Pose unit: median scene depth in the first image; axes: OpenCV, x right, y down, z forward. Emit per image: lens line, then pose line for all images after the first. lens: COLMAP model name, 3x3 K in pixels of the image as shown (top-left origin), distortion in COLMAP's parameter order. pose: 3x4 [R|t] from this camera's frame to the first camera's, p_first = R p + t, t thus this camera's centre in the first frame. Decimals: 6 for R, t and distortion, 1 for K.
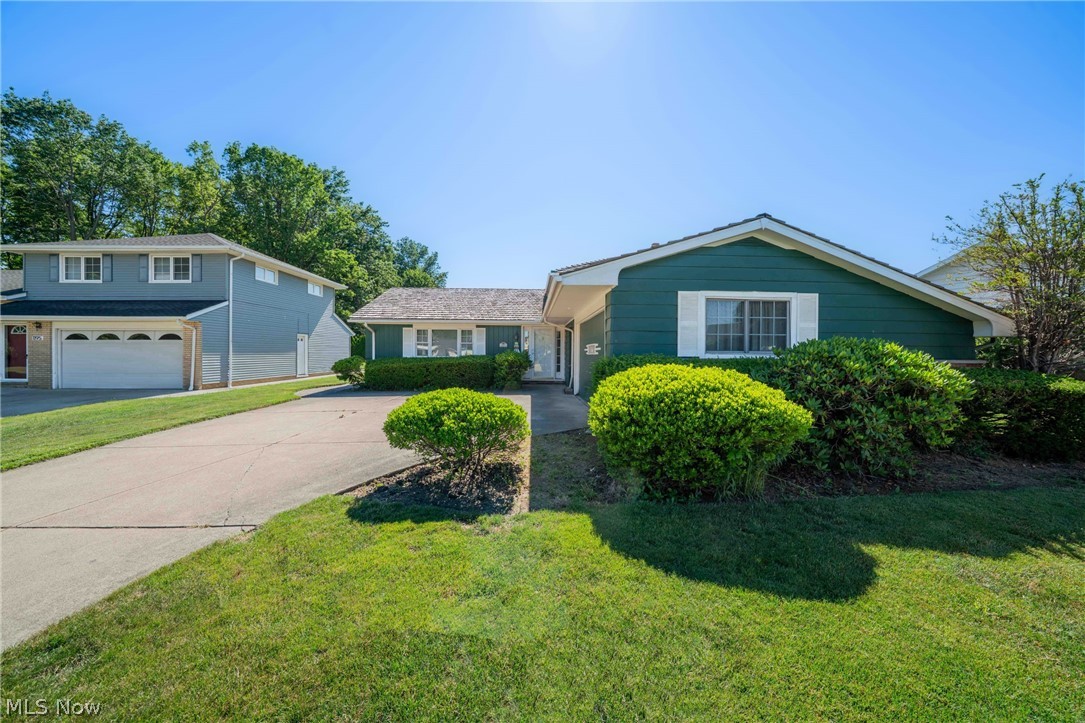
lens RADIAL K [[383.9, 0, 544.7], [0, 383.9, 351.2], [0, 0, 1]] dist [-0.020586, 0.000006]
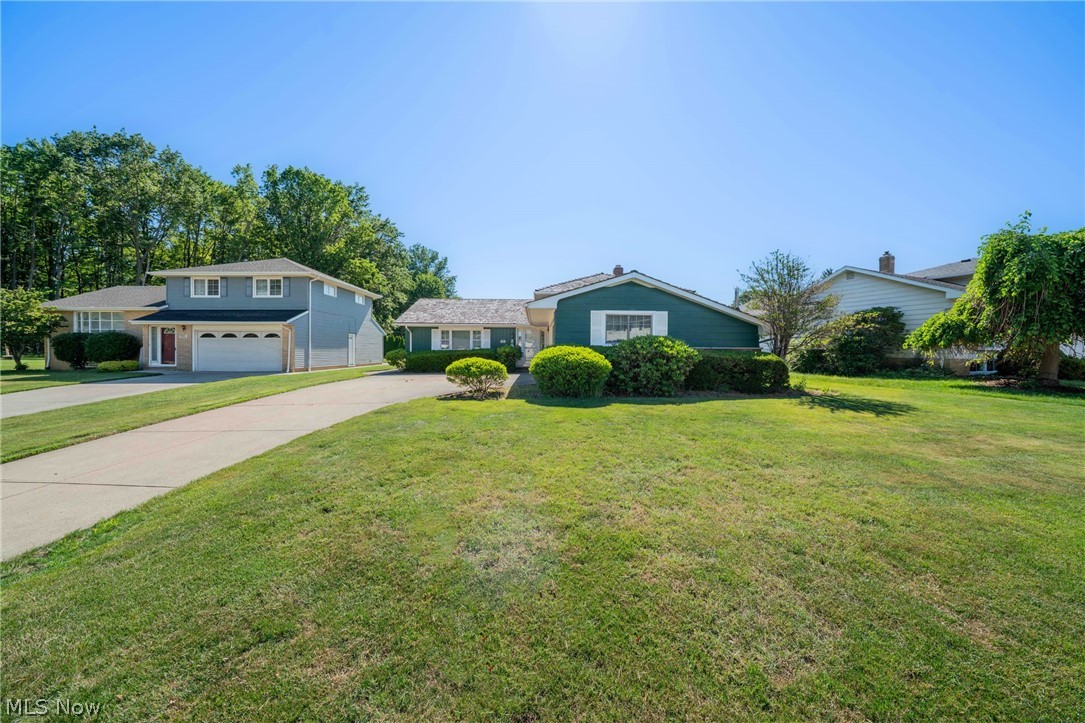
lens RADIAL K [[384.7, 0, 539.2], [0, 384.7, 349.2], [0, 0, 1]] dist [-0.018110, 0.000129]
pose [[0.999495, 0.000950, -0.031760, 0.053394], [-0.001100, 0.999988, -0.004698, 0.014485], [0.031756, 0.004730, 0.999484, -0.308578]]
